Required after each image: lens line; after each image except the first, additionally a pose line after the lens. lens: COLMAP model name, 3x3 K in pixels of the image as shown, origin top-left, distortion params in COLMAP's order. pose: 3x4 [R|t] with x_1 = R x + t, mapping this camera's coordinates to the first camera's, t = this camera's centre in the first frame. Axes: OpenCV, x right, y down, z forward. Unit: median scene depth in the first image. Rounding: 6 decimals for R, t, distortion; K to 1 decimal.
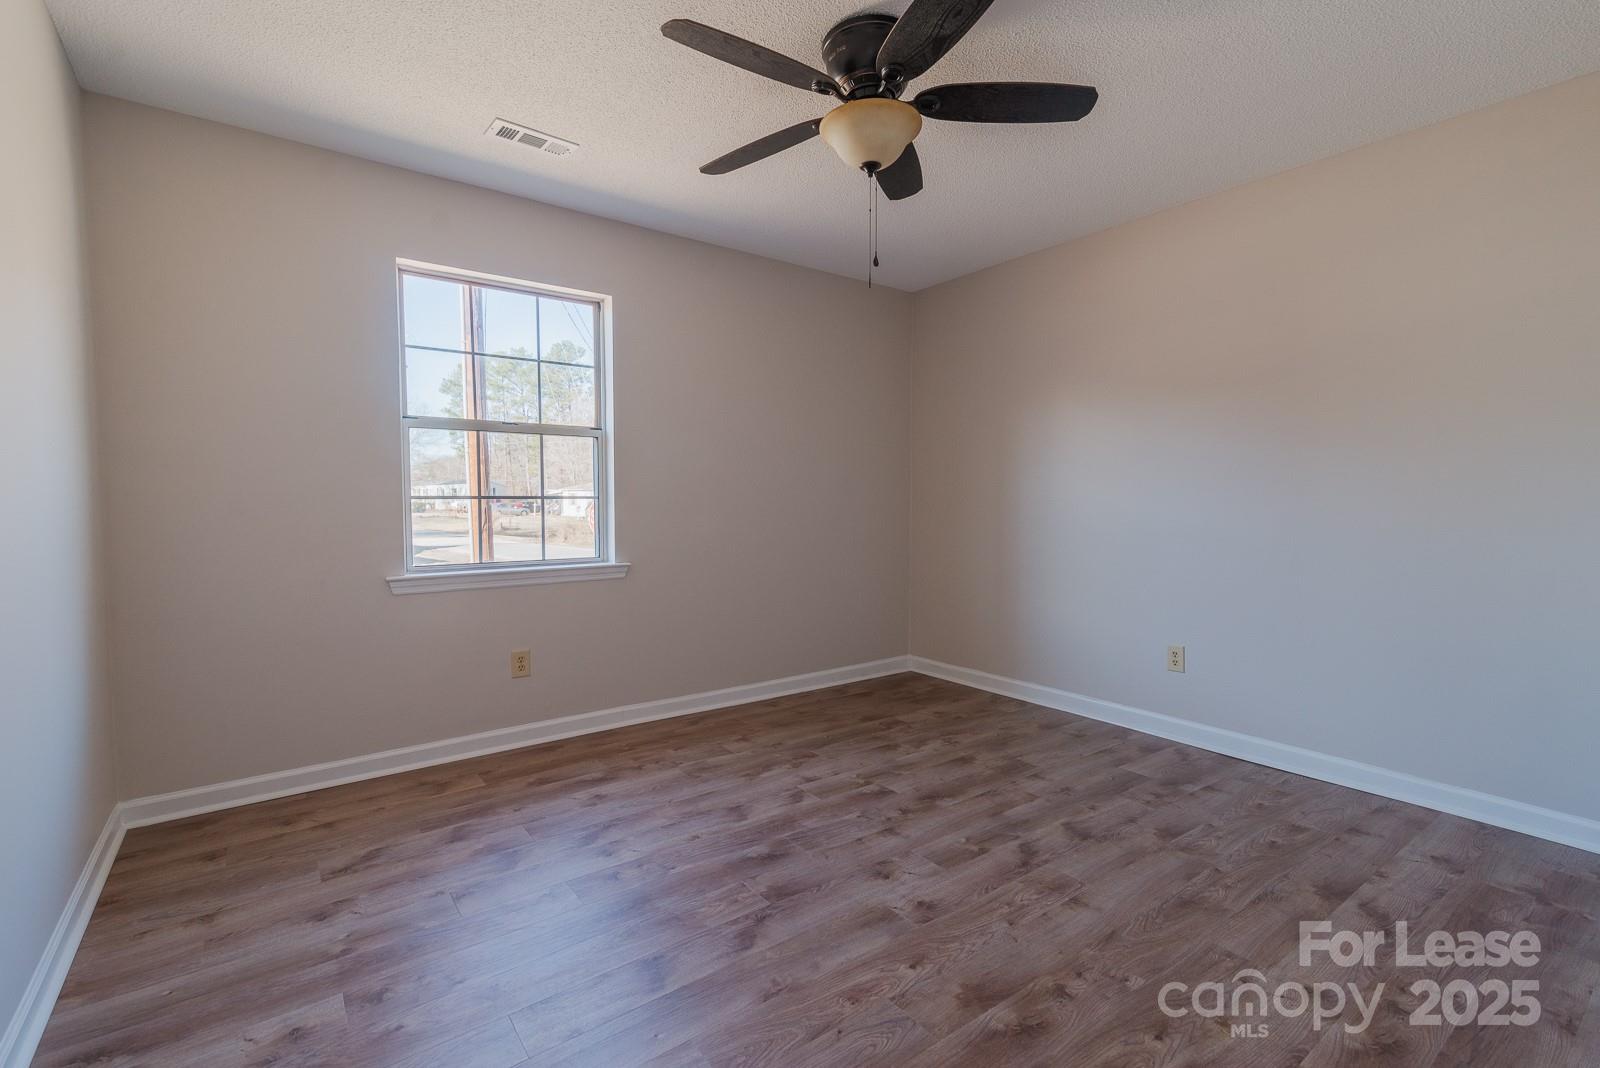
lens RADIAL K [[731.0, 0, 810.8], [0, 731.0, 533.0], [0, 0, 1]] dist [0.002549, -0.000404]
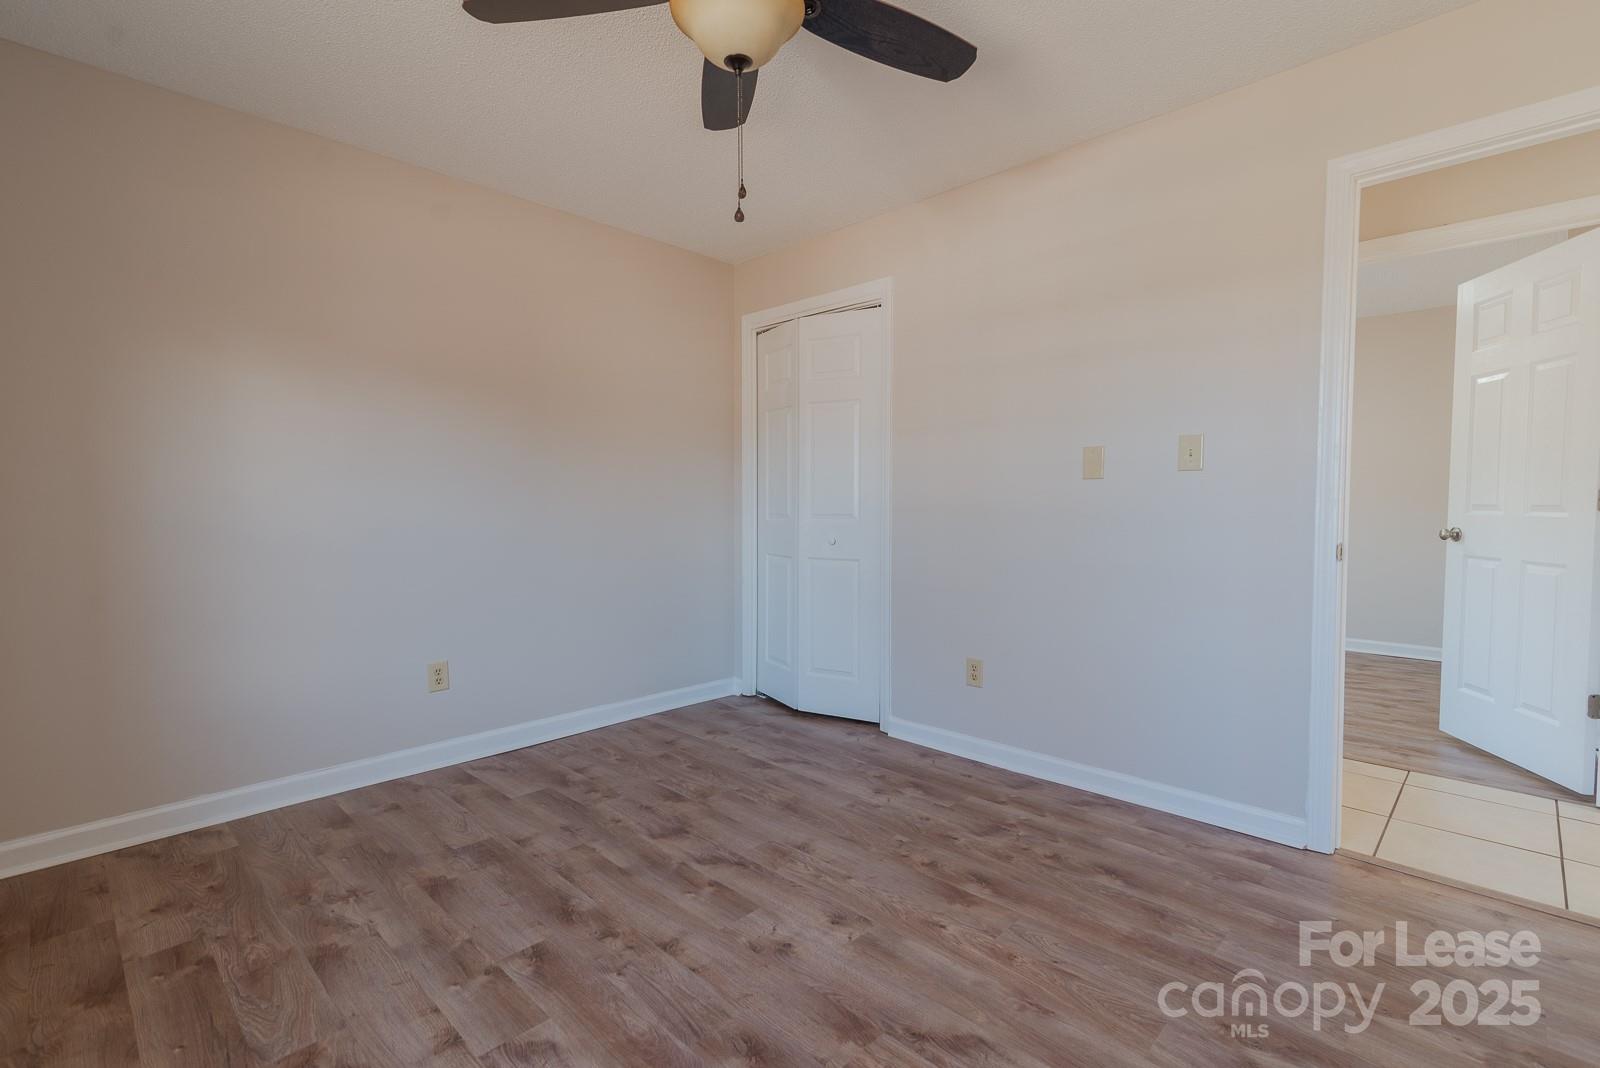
lens RADIAL K [[731.0, 0, 802.9], [0, 731.0, 533.2], [0, 0, 1]] dist [0.002549, -0.000404]
pose [[-0.150512, -0.046095, 0.987533, -0.542670], [0.051198, 0.997209, 0.054349, -0.035836], [-0.987282, 0.058740, -0.147732, 0.827215]]
